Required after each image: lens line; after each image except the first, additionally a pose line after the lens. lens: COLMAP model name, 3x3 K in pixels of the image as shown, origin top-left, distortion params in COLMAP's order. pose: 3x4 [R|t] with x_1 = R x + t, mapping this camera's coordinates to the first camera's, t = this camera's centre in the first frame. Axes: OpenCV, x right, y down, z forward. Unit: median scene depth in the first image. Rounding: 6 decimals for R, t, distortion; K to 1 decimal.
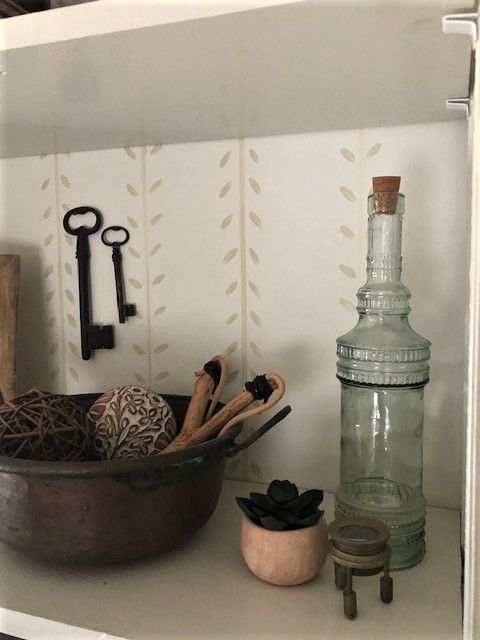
lens RADIAL K [[619.2, 0, 240.0], [0, 619.2, 320.0], [0, 0, 1]] dist [0.007035, 0.001930]
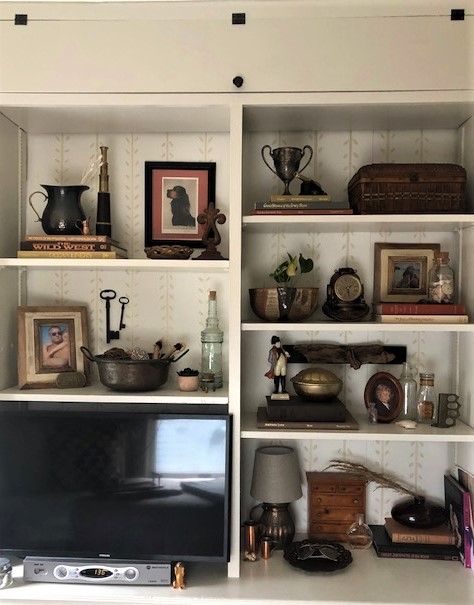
lens RADIAL K [[618.0, 0, 237.0], [0, 618.0, 302.5], [0, 0, 1]] dist [0.002261, 0.000359]
pose [[0.956069, 0.014346, 0.292790, -0.549110], [0.009388, 0.996791, -0.079496, 0.115177], [-0.292991, 0.078753, 0.952866, -1.996729]]
